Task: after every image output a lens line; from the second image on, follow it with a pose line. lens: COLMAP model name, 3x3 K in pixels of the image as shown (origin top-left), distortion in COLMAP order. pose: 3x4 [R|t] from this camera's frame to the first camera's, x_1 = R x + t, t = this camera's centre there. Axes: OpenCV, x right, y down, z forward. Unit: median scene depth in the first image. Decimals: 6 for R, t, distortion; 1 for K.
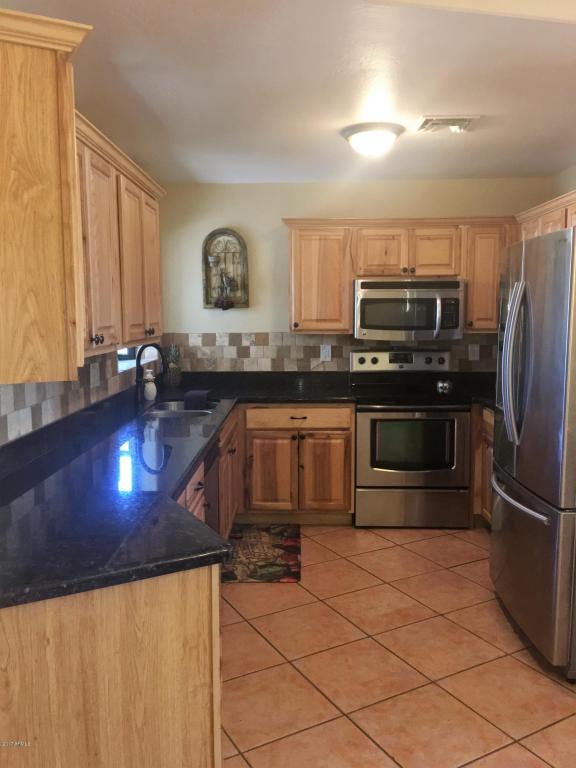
lens RADIAL K [[653.4, 0, 288.7], [0, 653.4, 384.5], [0, 0, 1]] dist [0.082911, -0.138385]
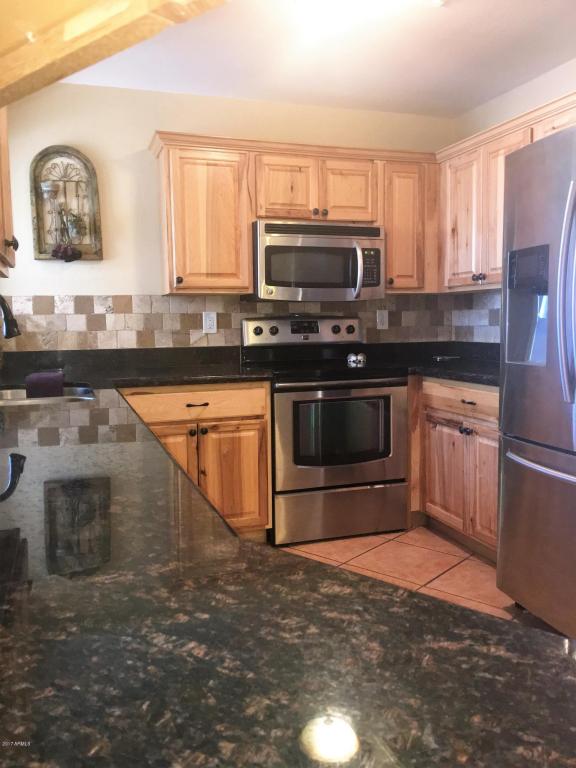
lens RADIAL K [[653.4, 0, 286.4], [0, 653.4, 380.8], [0, 0, 1]] dist [0.082911, -0.138385]
pose [[0.937849, -0.040865, 0.344629, -0.135359], [0.048887, 0.998697, -0.014618, 0.038026], [-0.343582, 0.030557, 0.938625, 0.274971]]
